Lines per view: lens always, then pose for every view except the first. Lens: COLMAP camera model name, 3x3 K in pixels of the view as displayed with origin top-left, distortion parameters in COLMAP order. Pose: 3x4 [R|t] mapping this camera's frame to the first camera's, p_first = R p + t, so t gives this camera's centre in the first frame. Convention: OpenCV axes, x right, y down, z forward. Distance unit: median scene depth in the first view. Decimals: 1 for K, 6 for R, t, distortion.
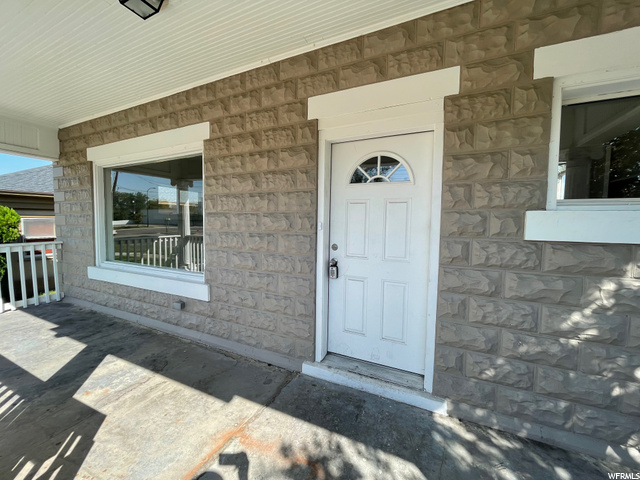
lens RADIAL K [[258.9, 0, 319.1], [0, 258.9, 236.6], [0, 0, 1]] dist [-0.001969, 0.000555]
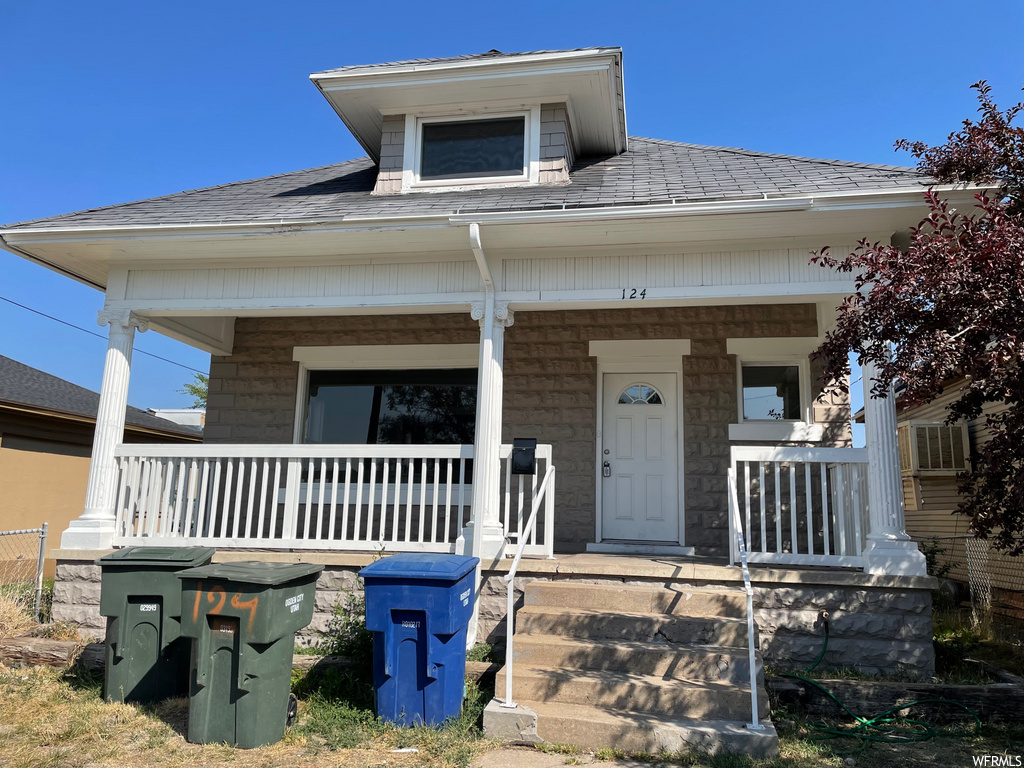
lens RADIAL K [[772.4, 0, 512.0], [0, 772.4, 384.0], [0, 0, 1]] dist [0.076782, 0.000160]
pose [[0.964806, 0.061469, 0.255676, -1.491549], [-0.001422, 0.973500, -0.228681, 0.632852], [-0.262957, 0.220269, 0.939327, -2.725455]]
